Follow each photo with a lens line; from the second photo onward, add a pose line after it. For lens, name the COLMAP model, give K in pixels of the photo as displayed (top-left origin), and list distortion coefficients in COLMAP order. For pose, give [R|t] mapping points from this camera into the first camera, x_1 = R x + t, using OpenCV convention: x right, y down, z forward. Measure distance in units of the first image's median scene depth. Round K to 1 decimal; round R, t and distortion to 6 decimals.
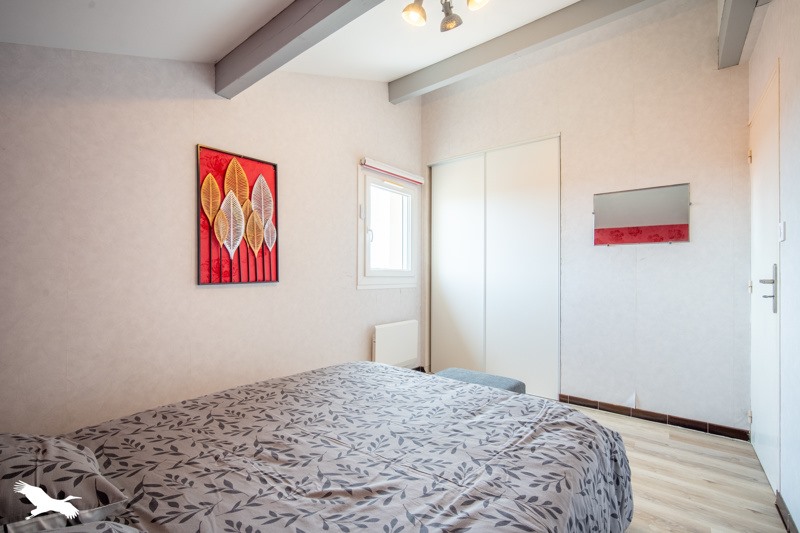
lens RADIAL K [[346.8, 0, 399.8], [0, 346.8, 270.5], [0, 0, 1]] dist [0.000072, 0.000013]
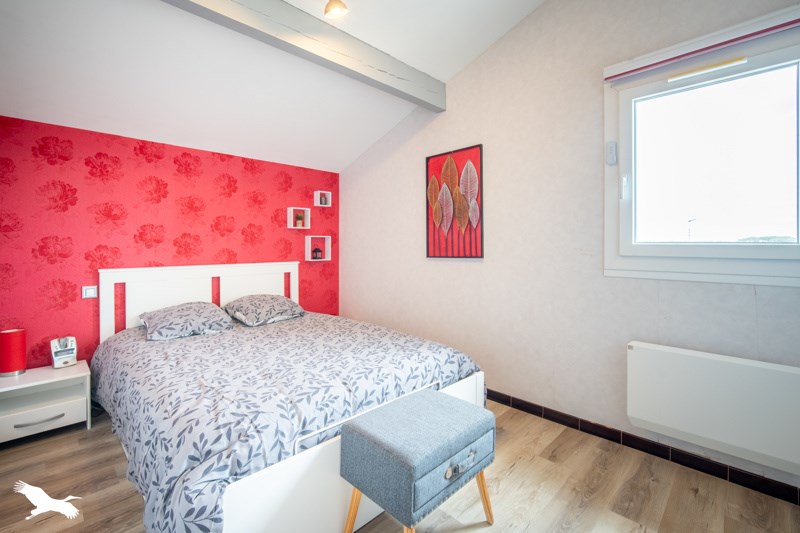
lens RADIAL K [[372.6, 0, 399.0], [0, 372.6, 246.3], [0, 0, 1]] dist [-0.000044, 0.000049]
pose [[-0.098280, -0.001790, -0.995157, 0.799560], [0.005283, 0.999983, -0.002320, -0.001219], [0.995145, -0.005485, -0.098269, 0.899363]]
